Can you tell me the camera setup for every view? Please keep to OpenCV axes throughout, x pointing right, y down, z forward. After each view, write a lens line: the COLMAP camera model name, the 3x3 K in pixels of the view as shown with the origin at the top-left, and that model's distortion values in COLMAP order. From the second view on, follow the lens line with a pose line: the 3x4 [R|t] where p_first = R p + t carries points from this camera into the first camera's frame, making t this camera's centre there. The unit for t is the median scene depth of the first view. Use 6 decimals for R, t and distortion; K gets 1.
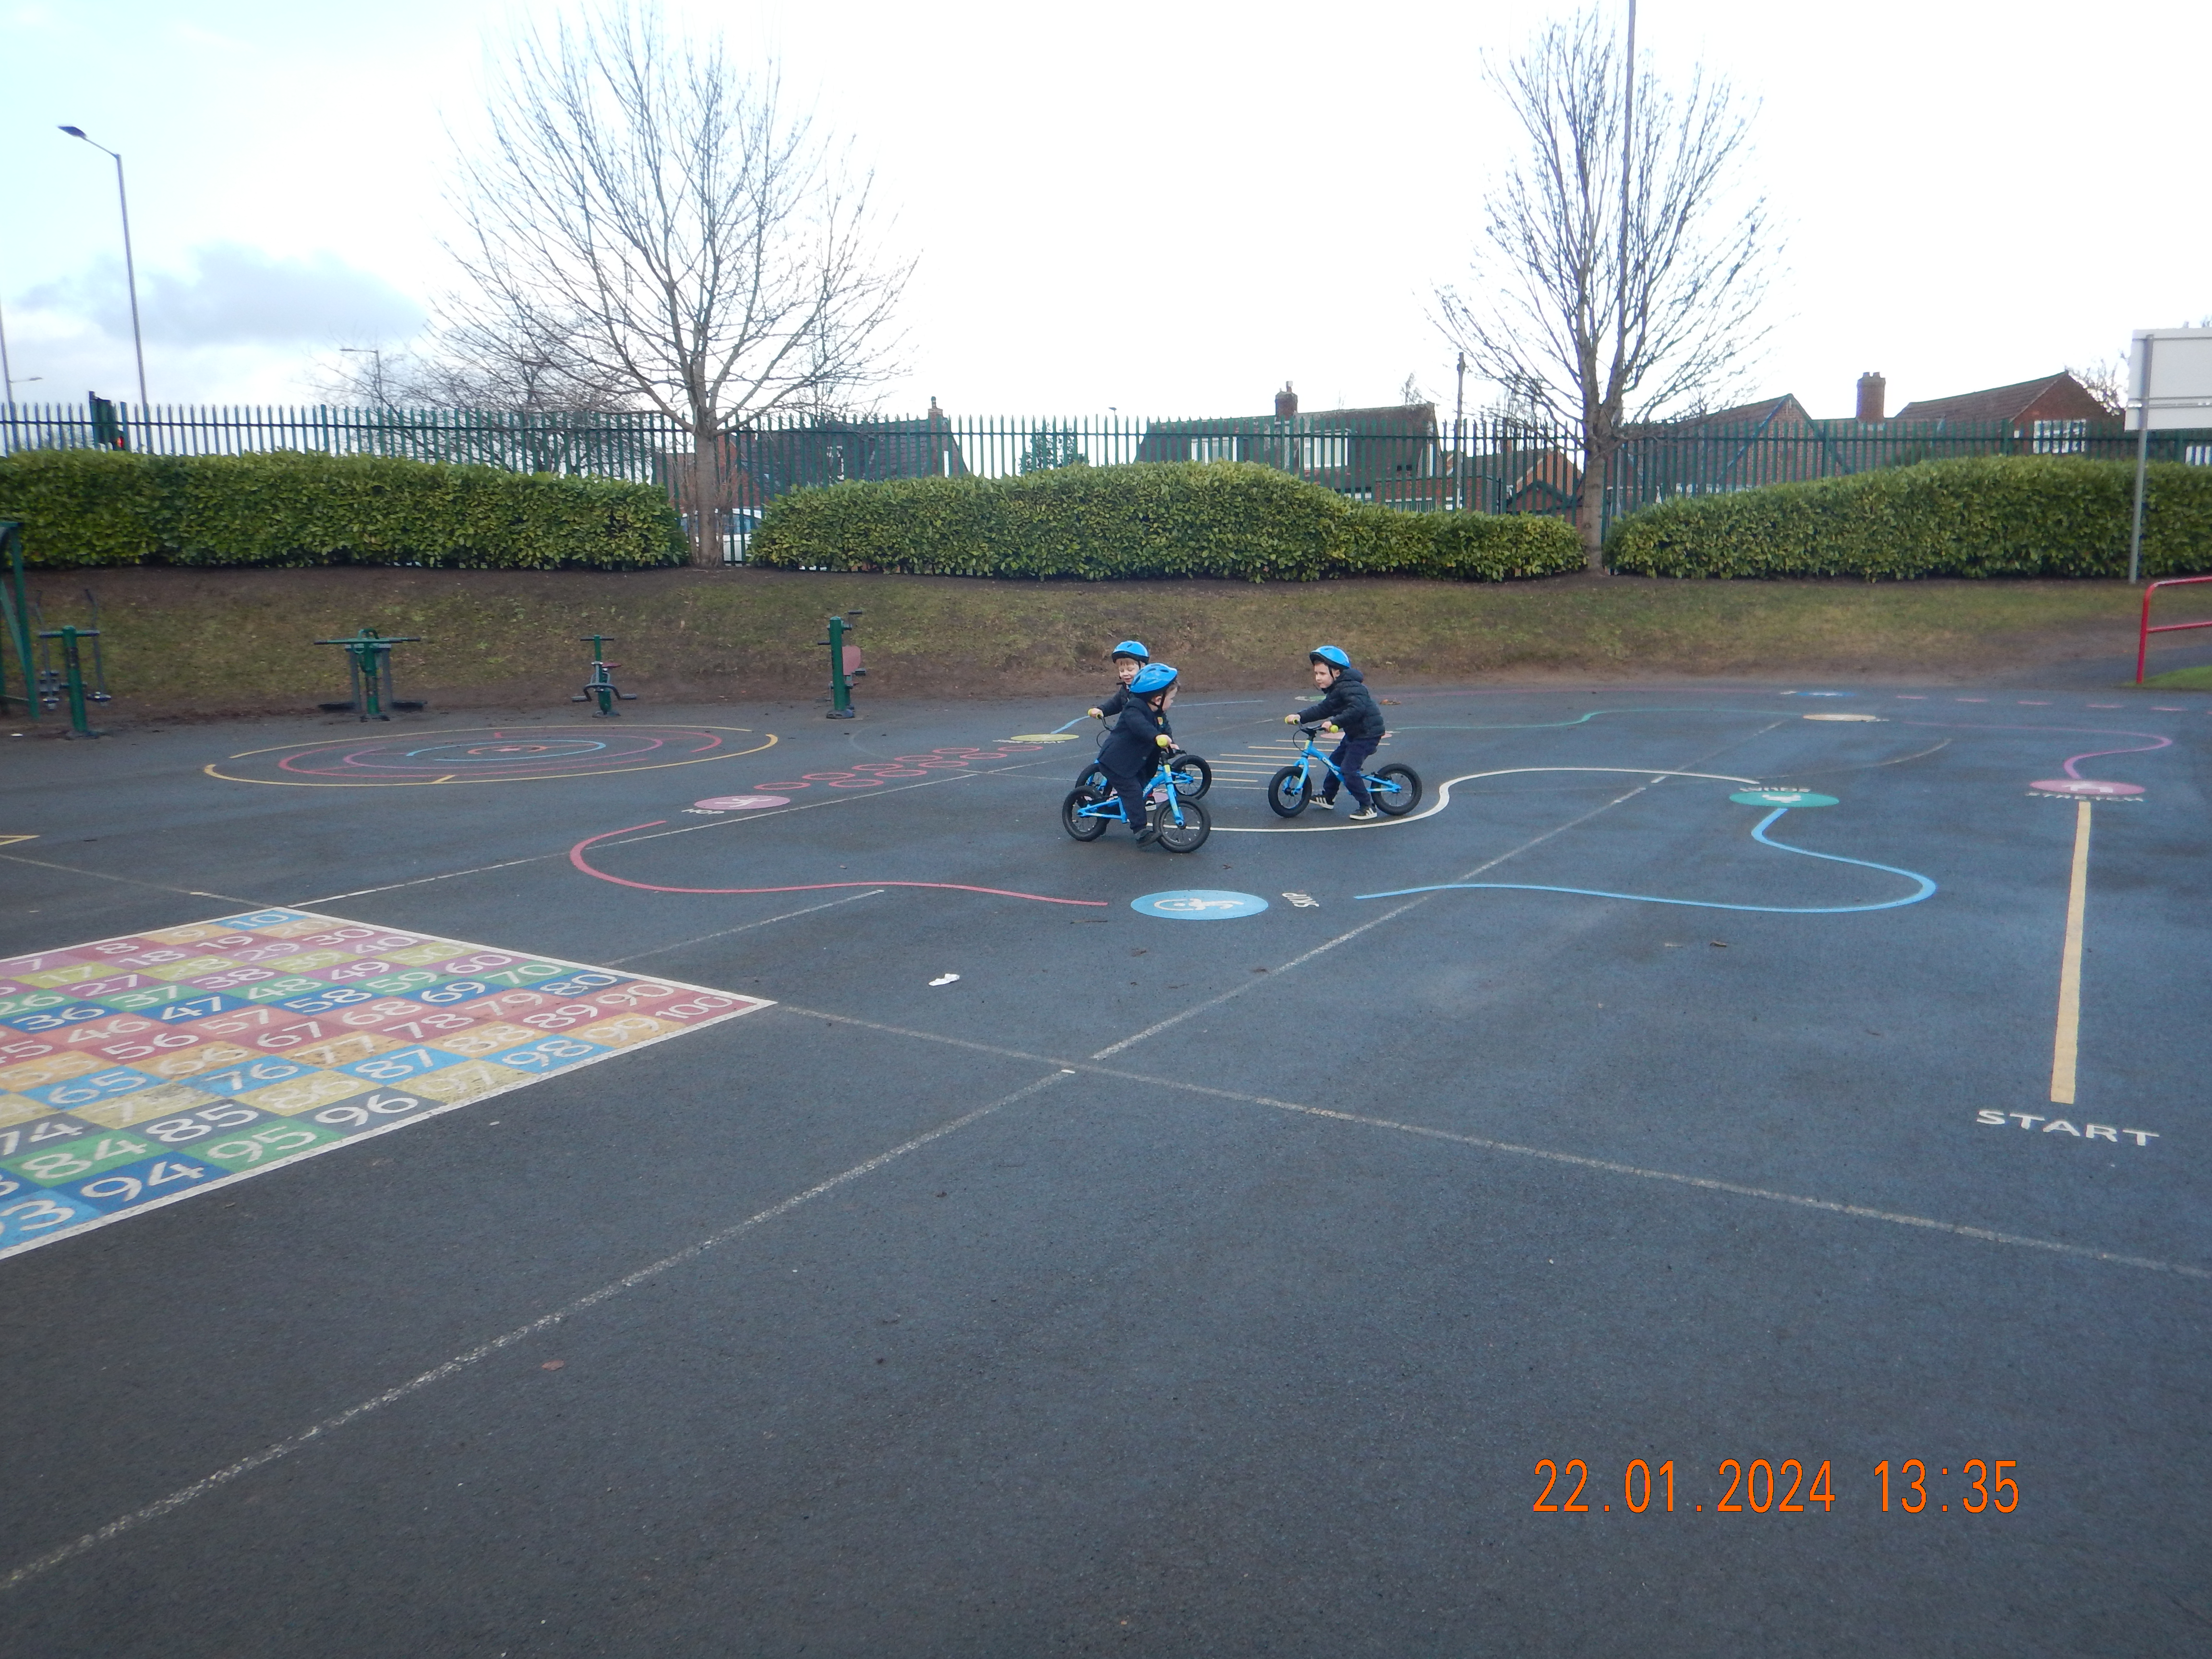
lens RADIAL K [[1577.8, 0, 1082.6], [0, 1577.8, 827.4], [0, 0, 1]] dist [0.011306, -0.009378]
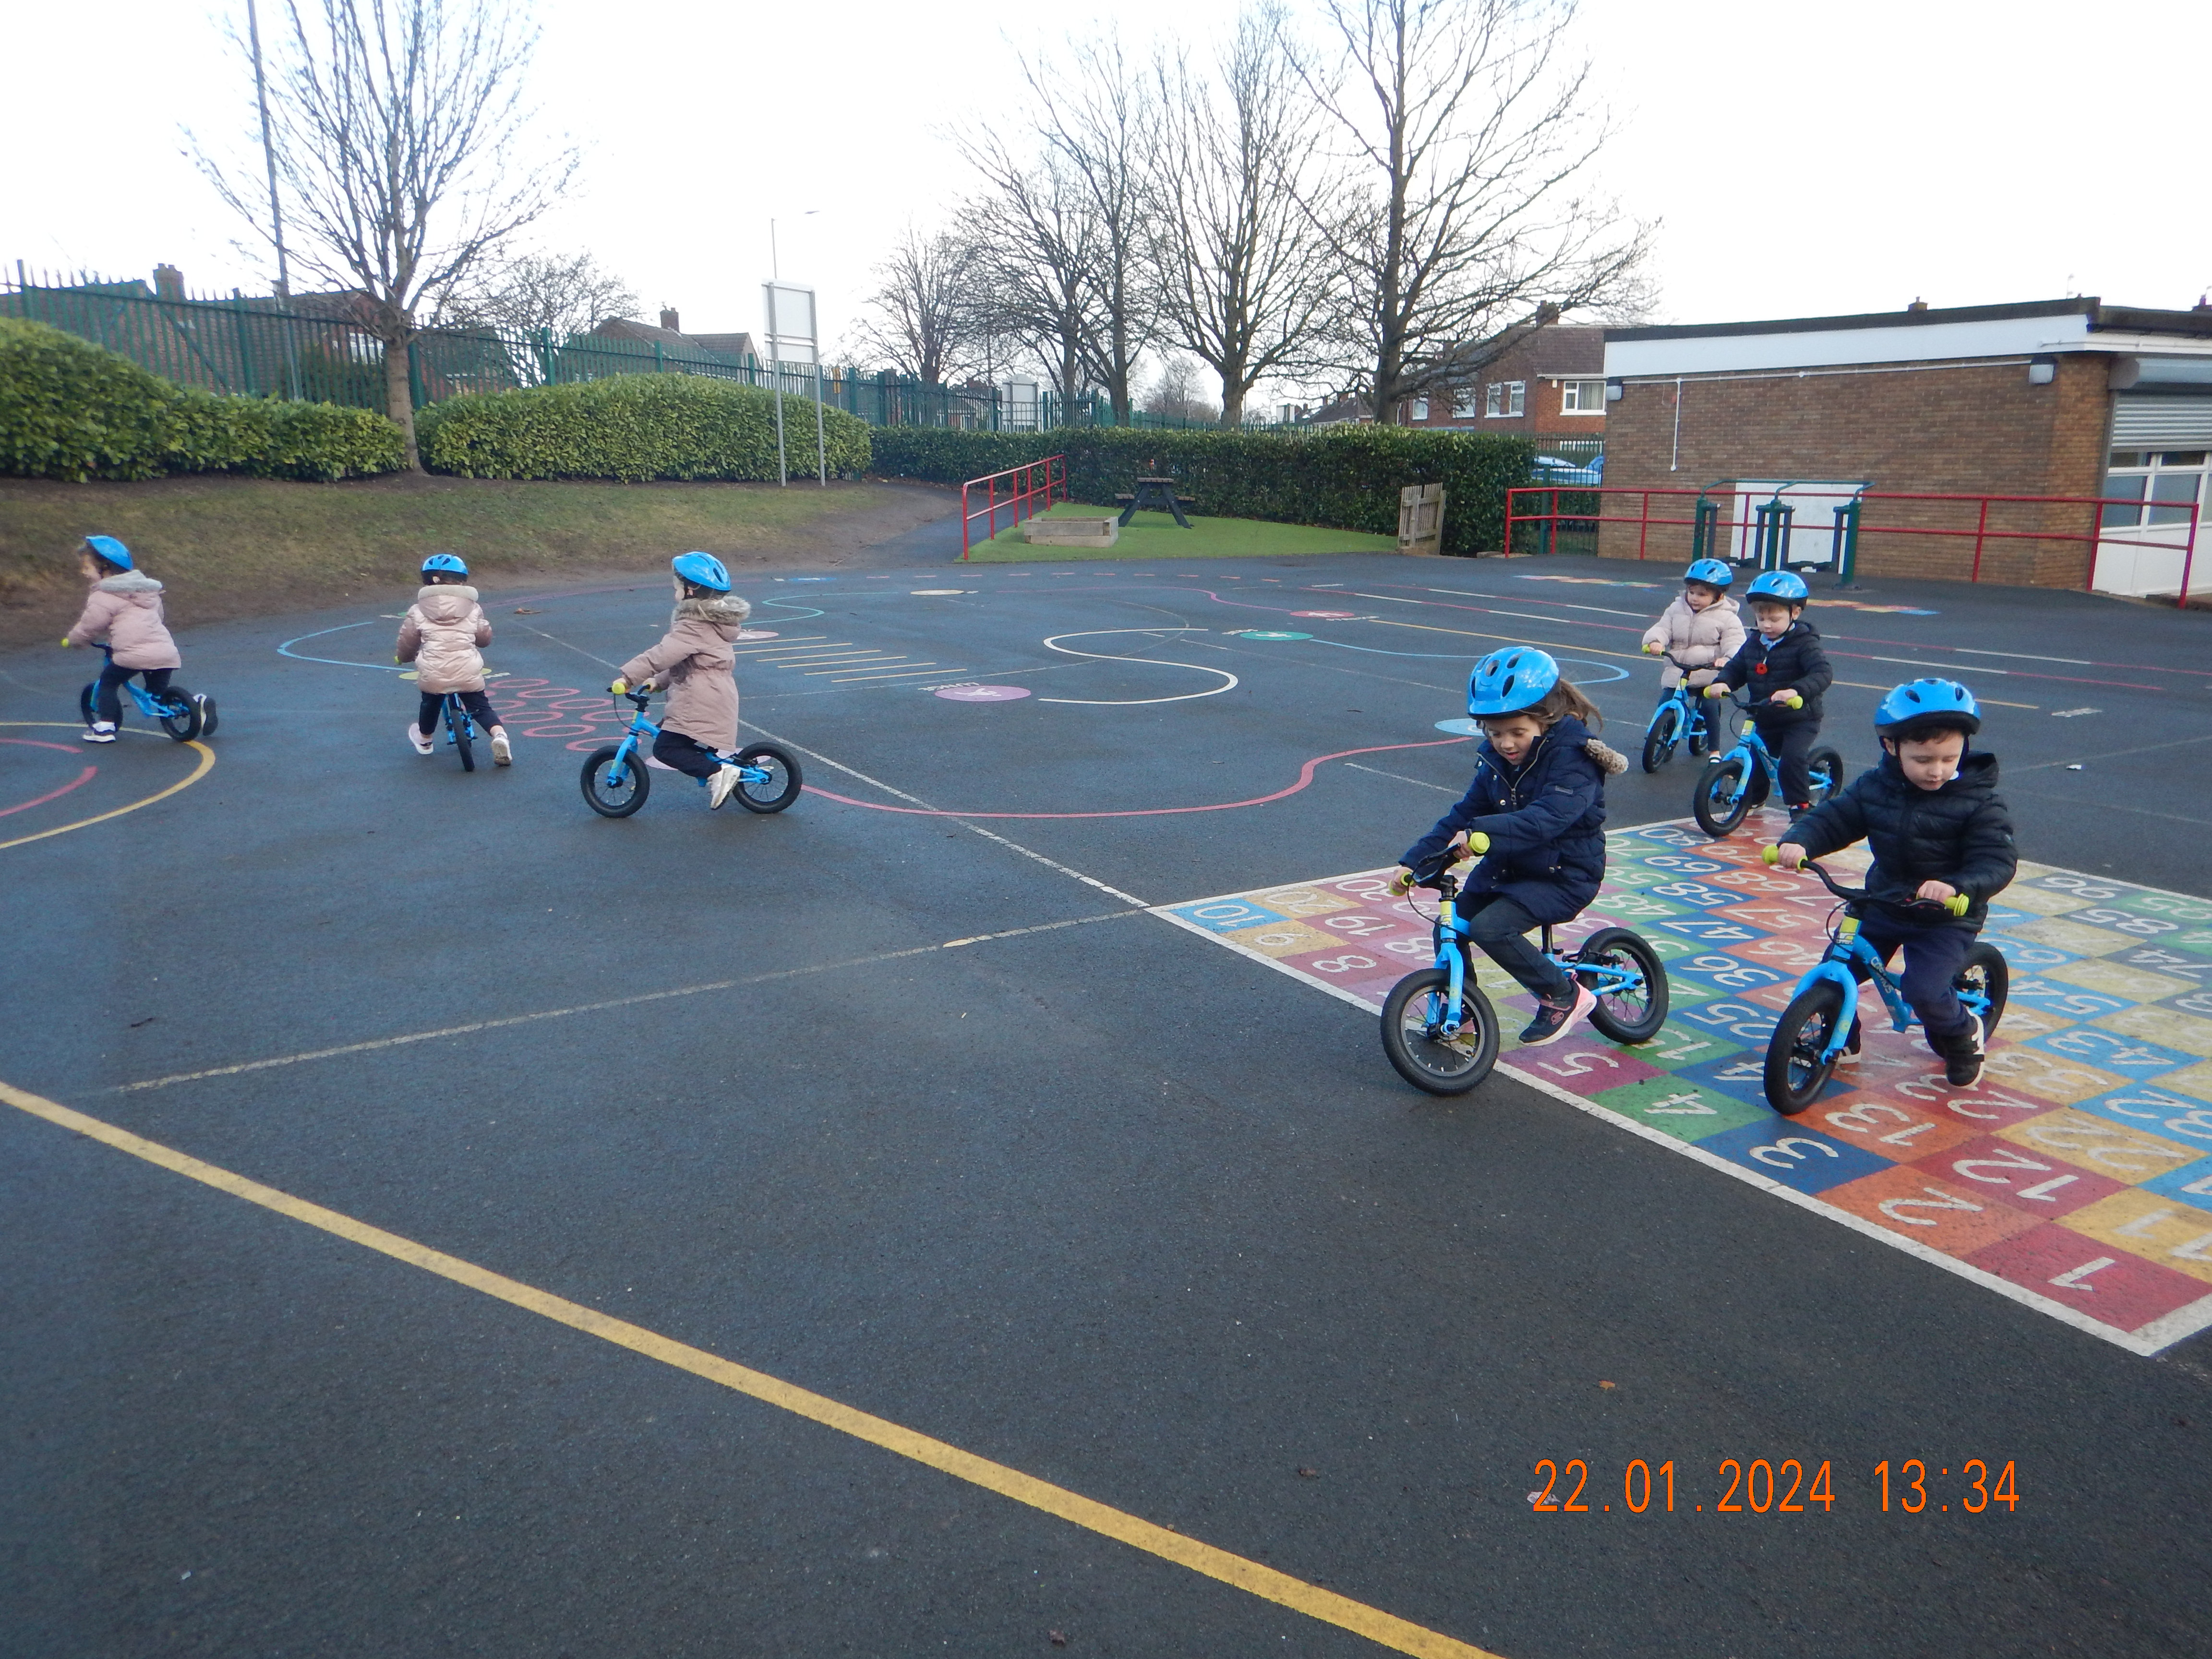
lens RADIAL K [[1577.8, 0, 1083.0], [0, 1577.8, 836.3], [0, 0, 1]] dist [0.011306, -0.009378]
pose [[0.453584, -0.196591, 0.869260, -0.389818], [0.142137, 0.978840, 0.147205, -0.032151], [-0.879806, 0.056784, 0.471929, 0.227960]]
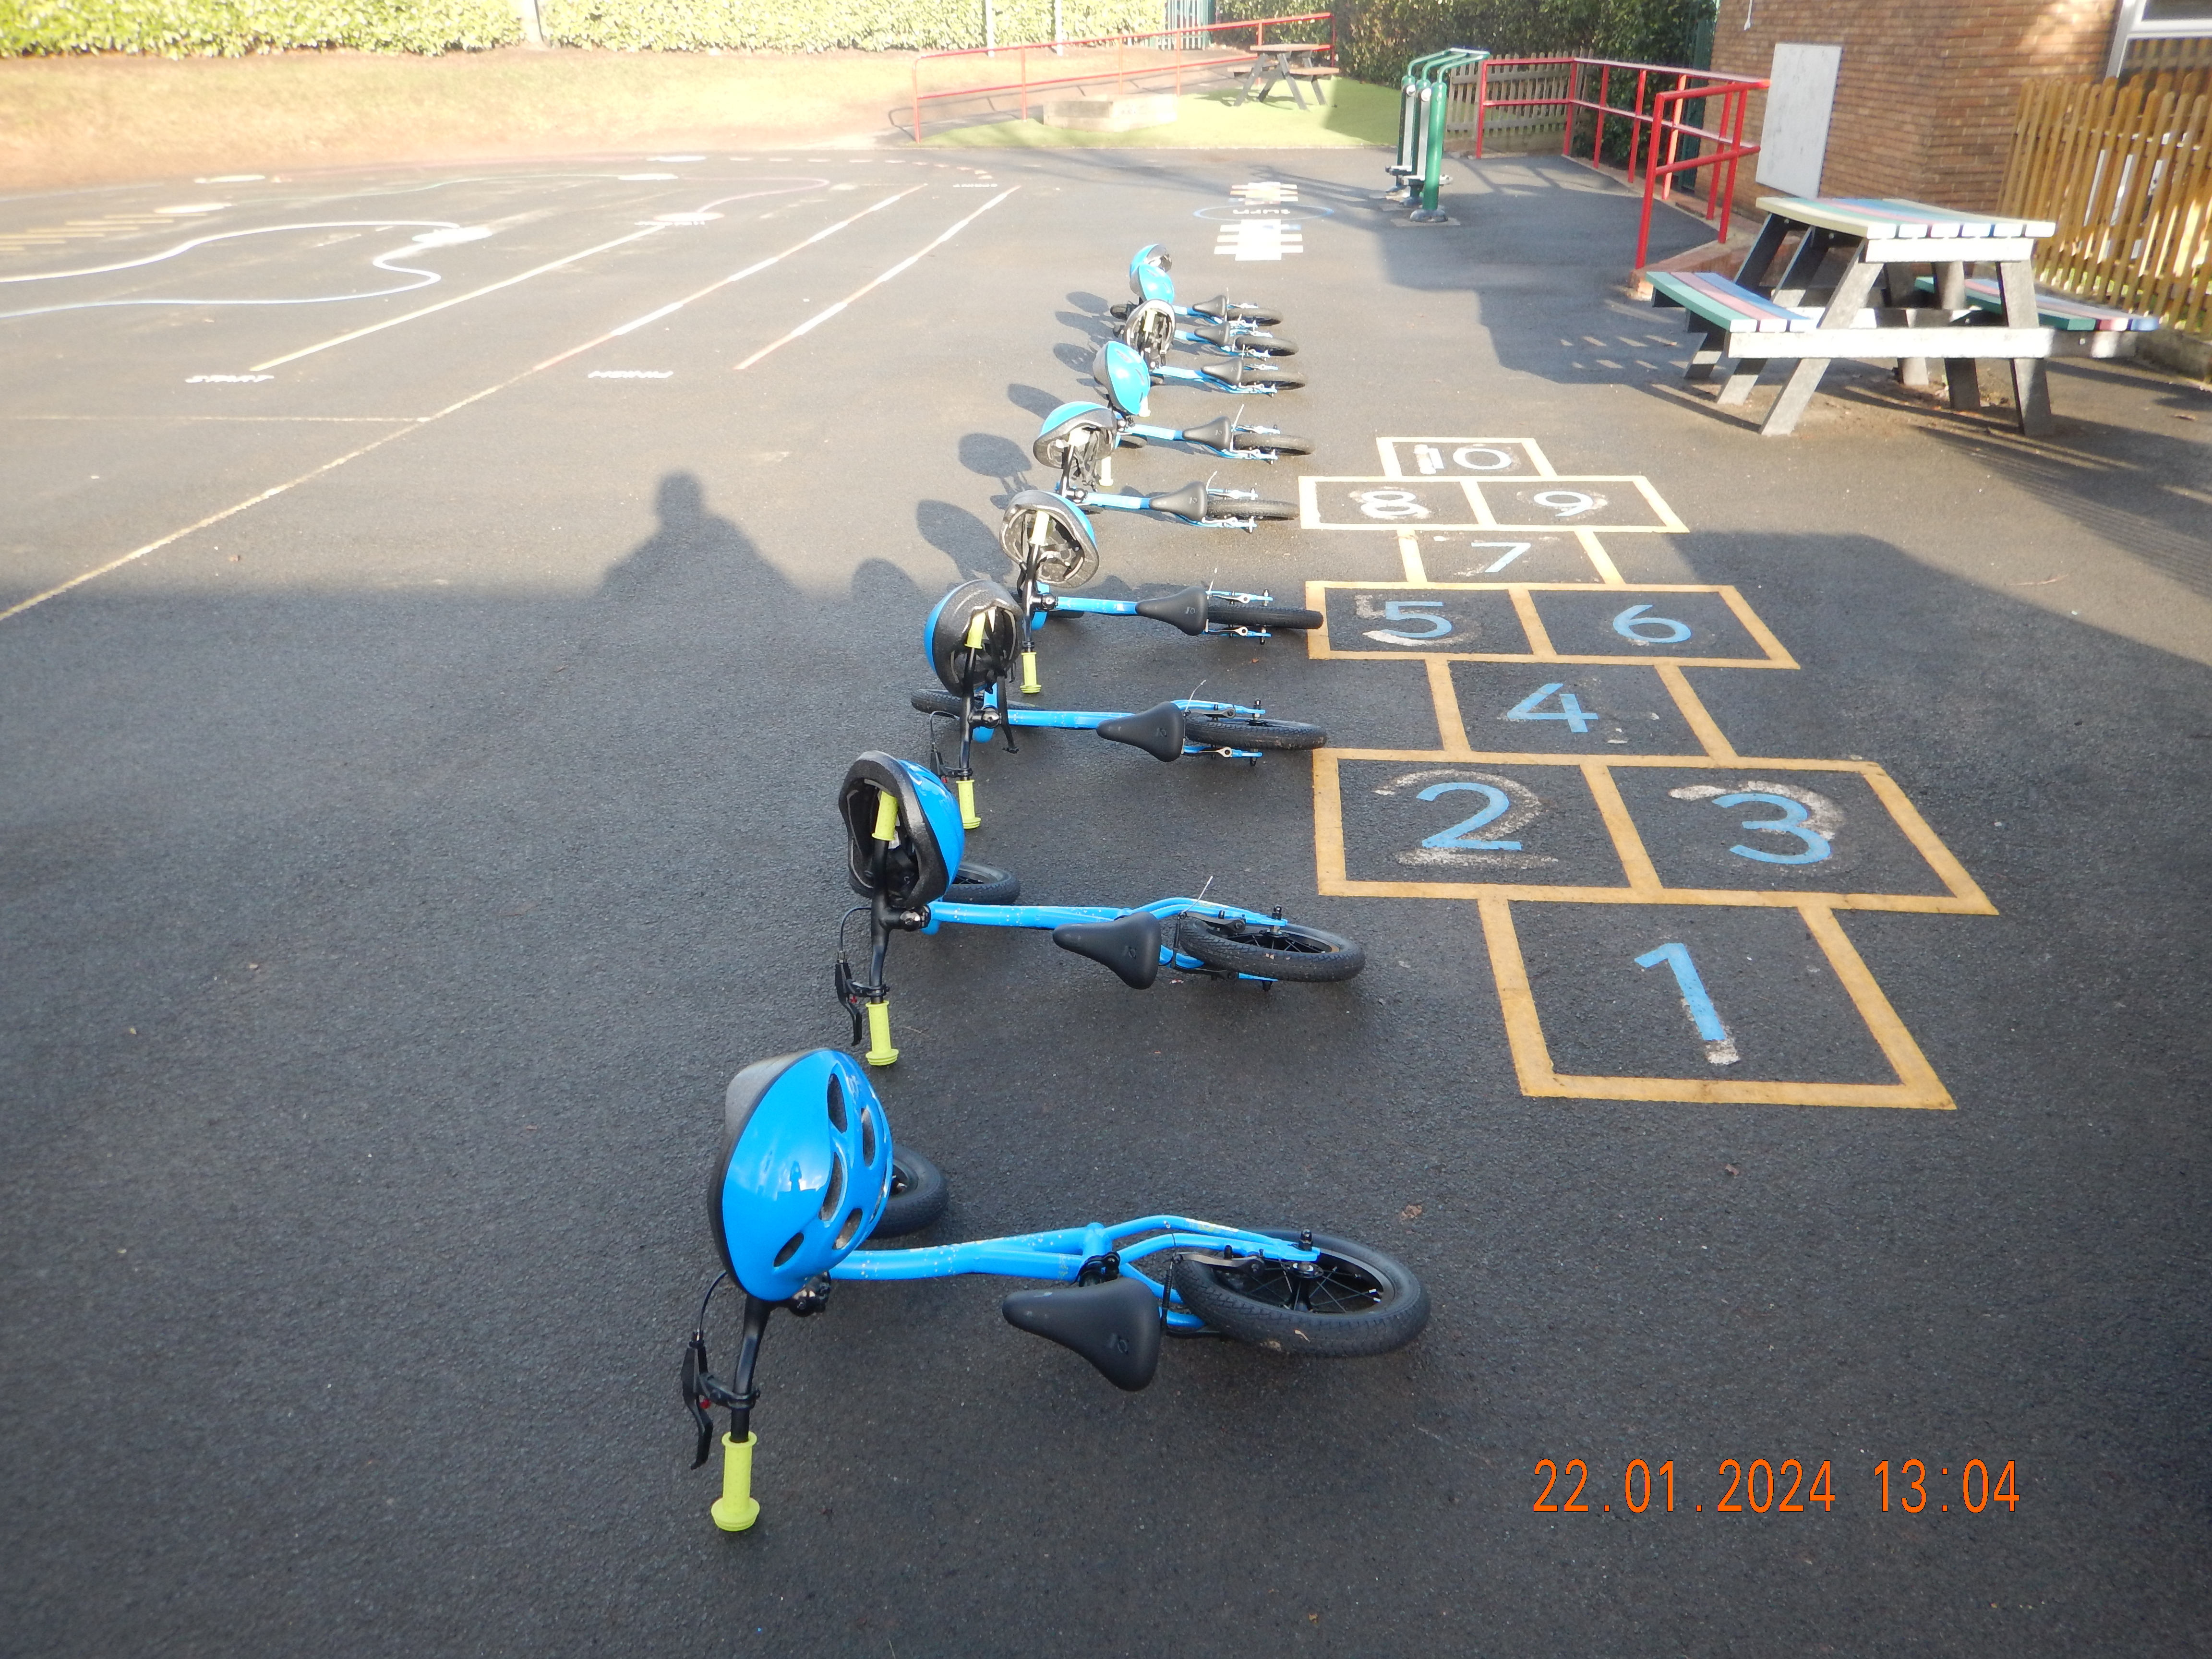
lens RADIAL K [[1577.8, 0, 1071.8], [0, 1577.8, 826.7], [0, 0, 1]] dist [0.011306, -0.009378]
pose [[0.895025, -0.203470, 0.396900, 0.127720], [0.077406, 0.947237, 0.311047, 0.035251], [-0.439247, -0.247672, 0.863551, -0.219790]]
